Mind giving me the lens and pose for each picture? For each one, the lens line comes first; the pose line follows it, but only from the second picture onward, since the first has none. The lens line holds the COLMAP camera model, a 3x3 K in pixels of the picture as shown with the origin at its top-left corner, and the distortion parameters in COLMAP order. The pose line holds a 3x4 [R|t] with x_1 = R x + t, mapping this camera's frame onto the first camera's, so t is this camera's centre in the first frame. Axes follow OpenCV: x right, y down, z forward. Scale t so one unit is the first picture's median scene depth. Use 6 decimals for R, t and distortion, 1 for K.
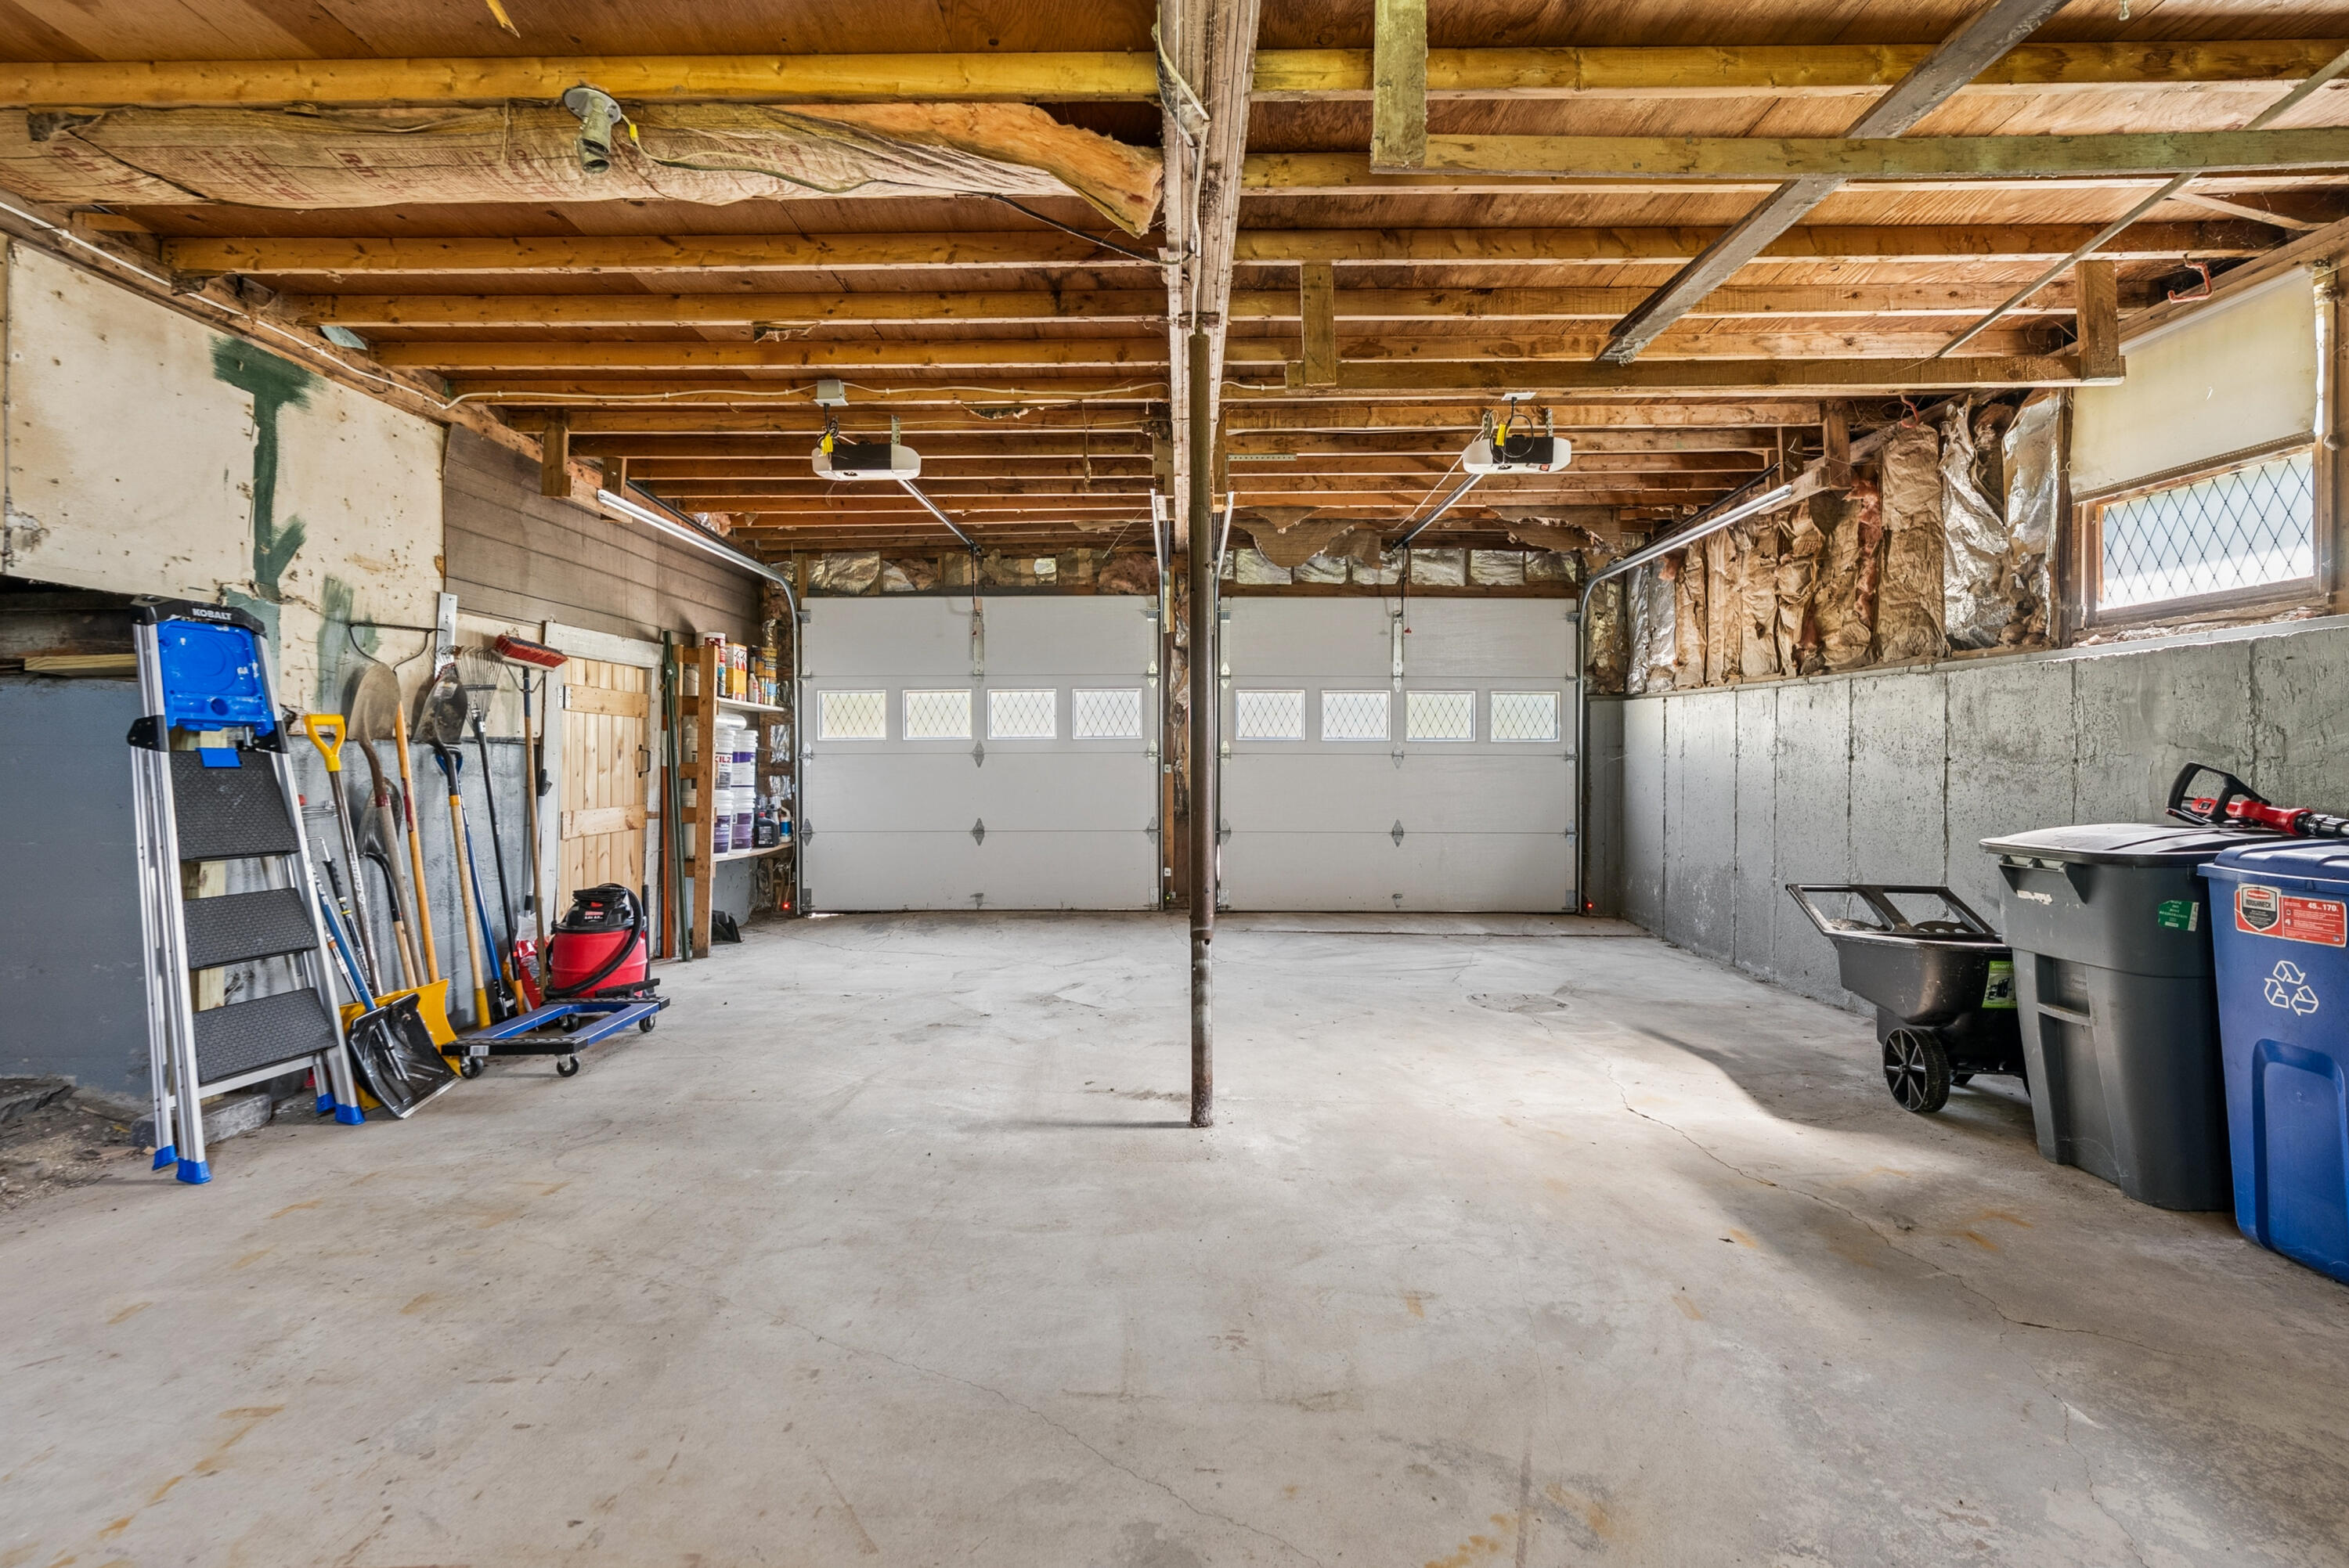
lens RADIAL K [[1089.2, 0, 1162.0], [0, 1089.2, 766.7], [0, 0, 1]] dist [-0.009490, 0.002251]
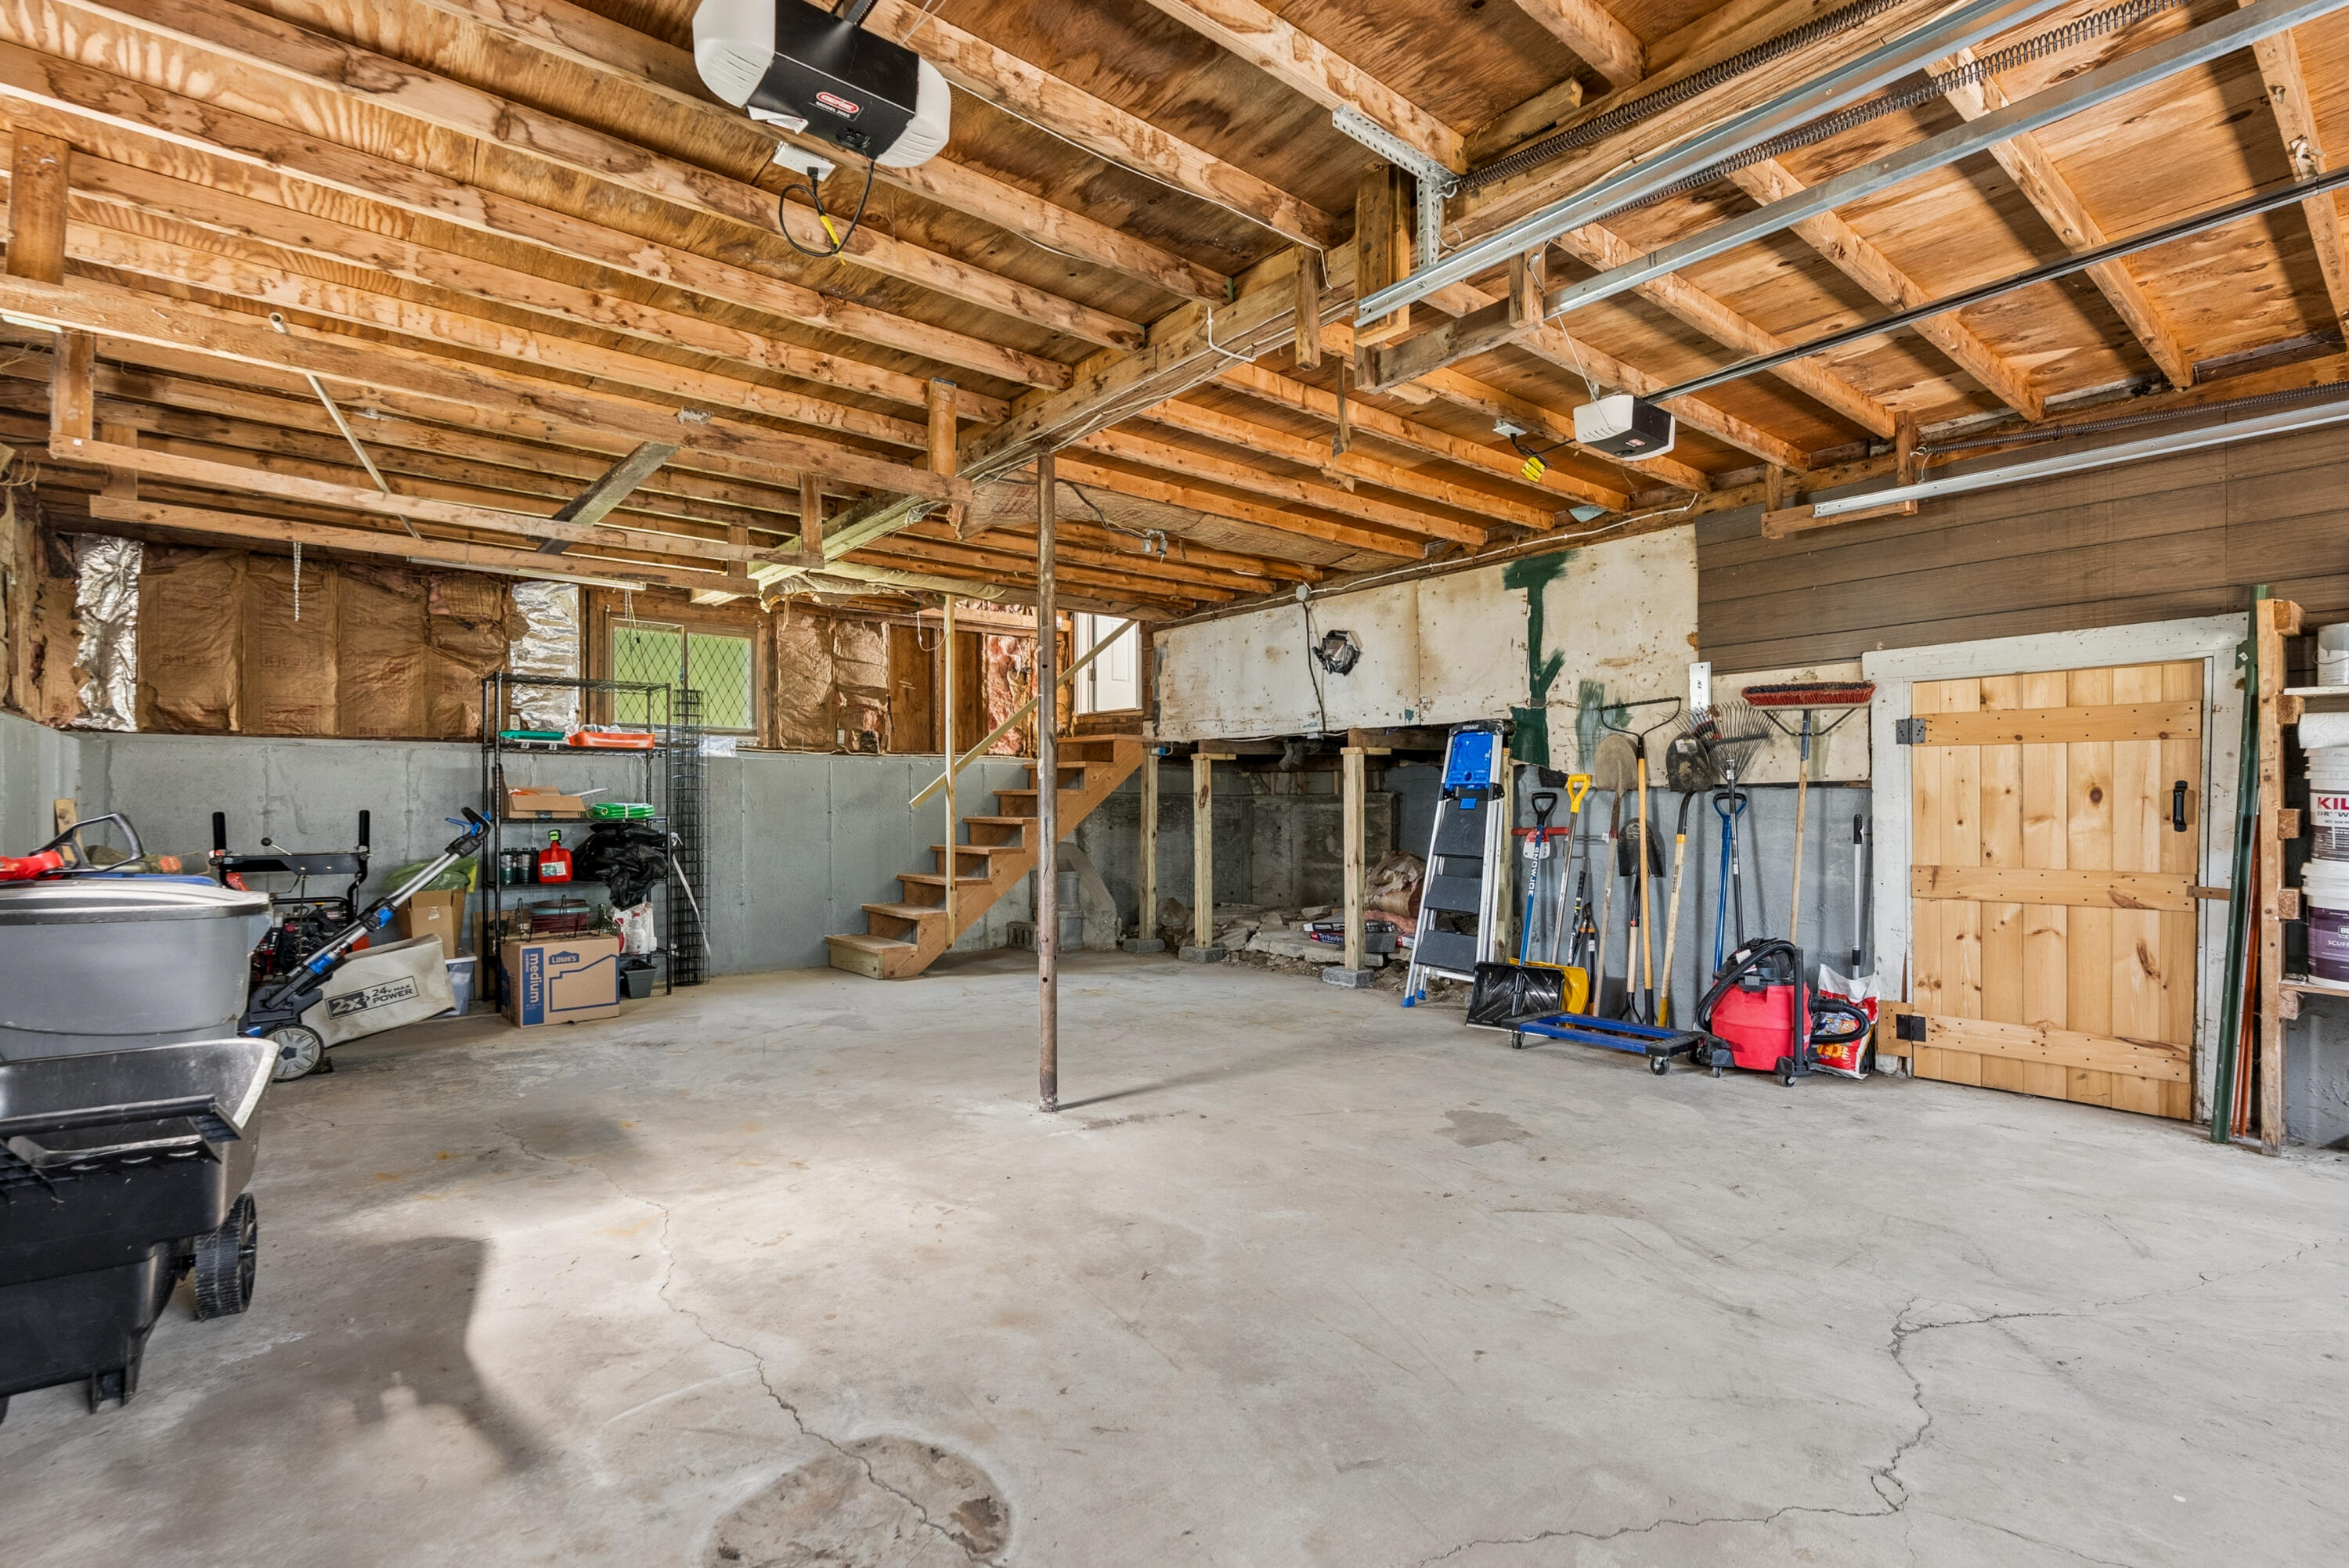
lens RADIAL K [[1089.2, 0, 1157.2], [0, 1089.2, 805.7], [0, 0, 1]] dist [-0.009490, 0.002251]
pose [[-0.766225, 0.002078, -0.642569, 0.745188], [-0.003994, 0.999960, 0.007995, -0.016934], [0.642560, 0.008692, -0.766186, 2.078808]]
